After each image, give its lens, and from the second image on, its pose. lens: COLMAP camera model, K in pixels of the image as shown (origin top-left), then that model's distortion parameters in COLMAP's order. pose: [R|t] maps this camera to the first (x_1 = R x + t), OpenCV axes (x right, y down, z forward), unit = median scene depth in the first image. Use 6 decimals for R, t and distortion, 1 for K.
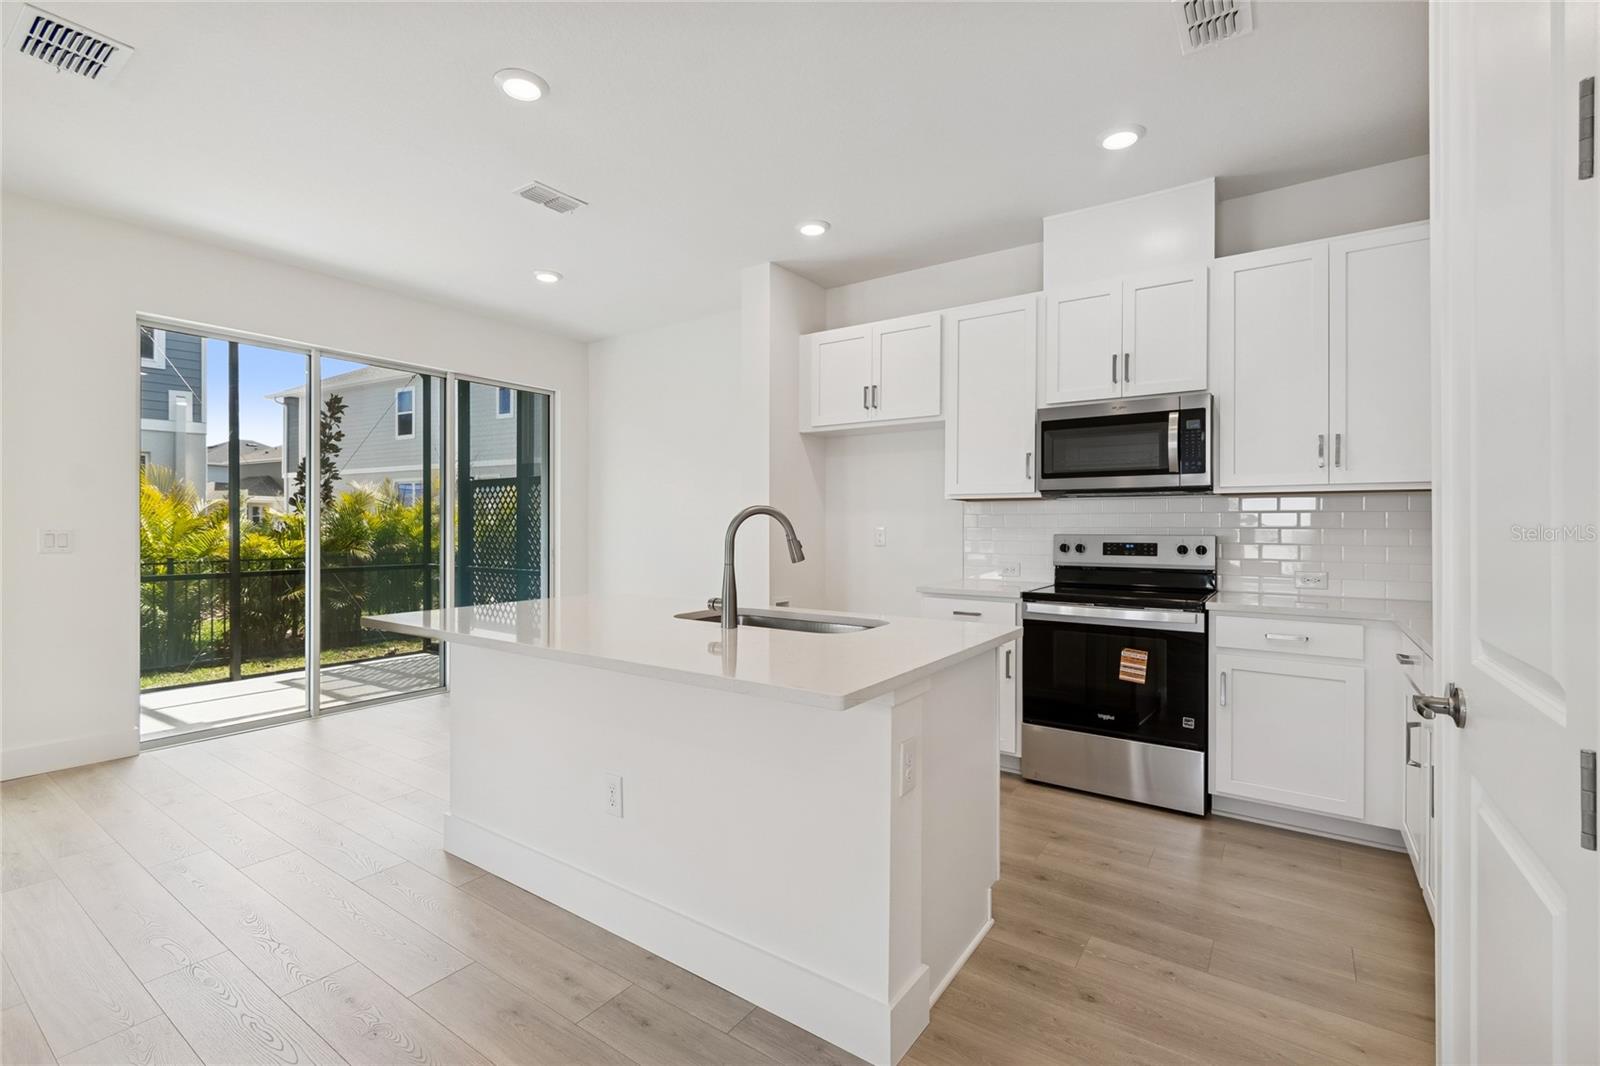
lens RADIAL K [[718.0, 0, 791.9], [0, 718.0, 525.4], [0, 0, 1]] dist [0.008954, -0.003858]
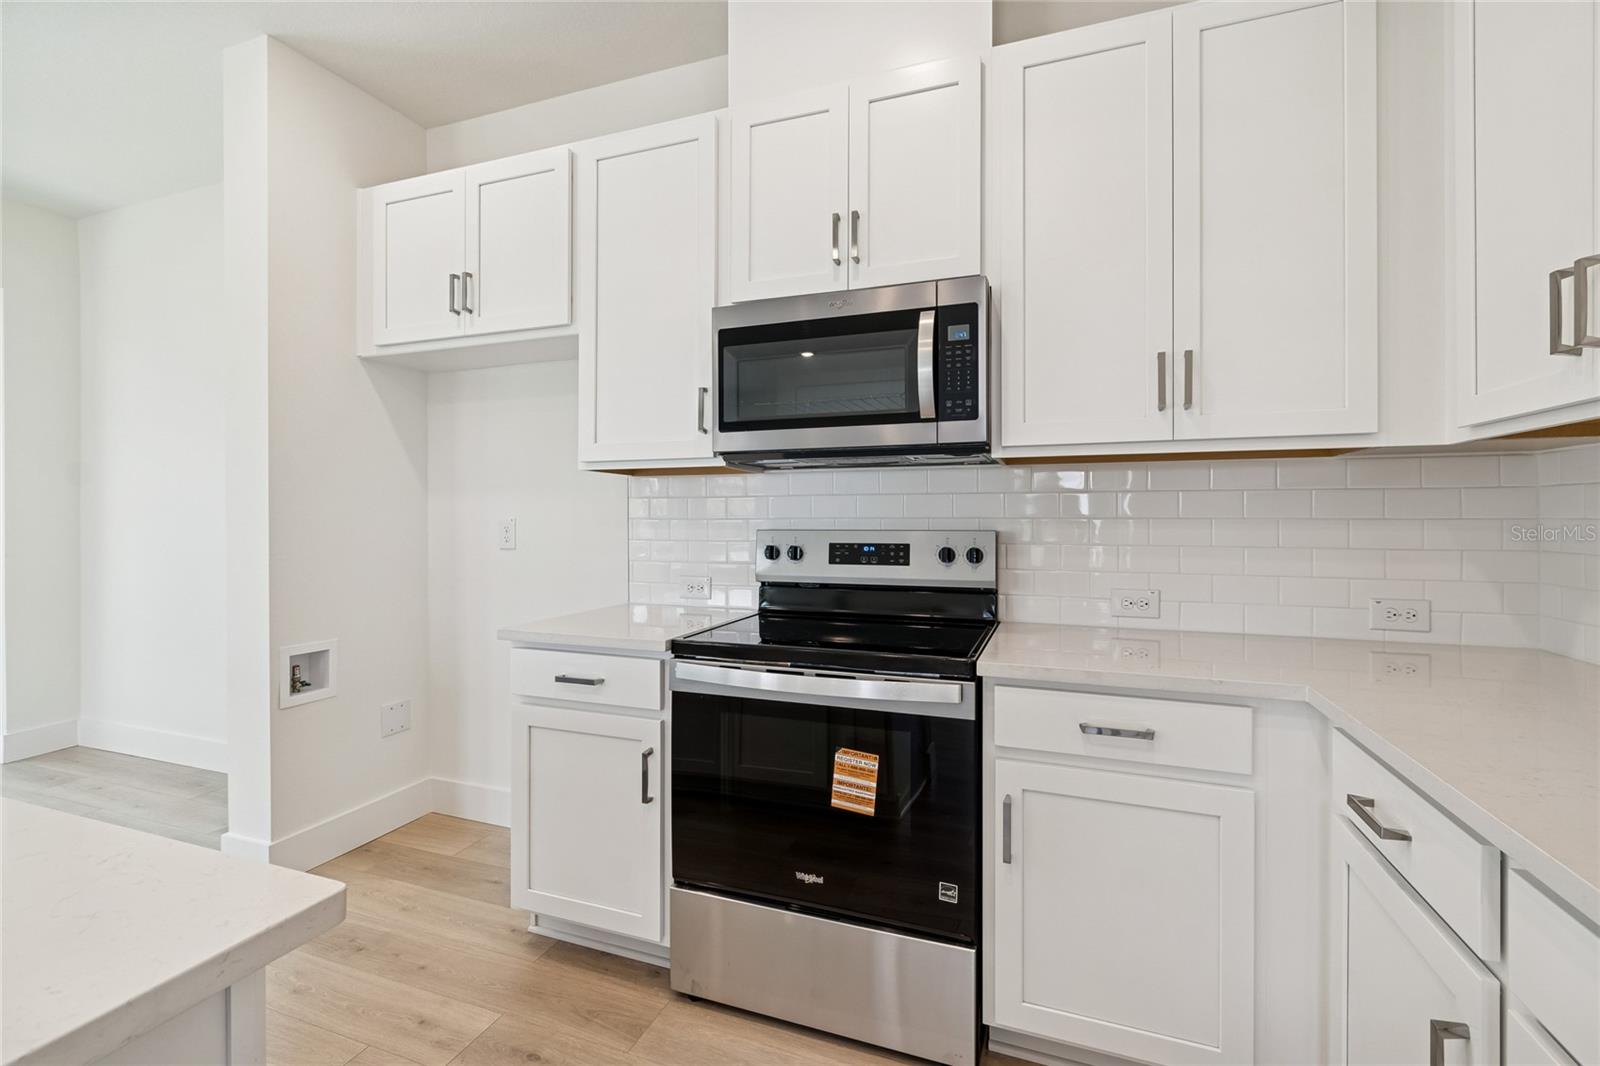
lens RADIAL K [[718.0, 0, 796.9], [0, 718.0, 516.9], [0, 0, 1]] dist [0.008954, -0.003858]
pose [[0.968199, -0.002711, 0.250167, 0.269269], [0.002720, 0.999996, 0.000312, 0.001820], [-0.250167, 0.000378, 0.968203, 0.447080]]
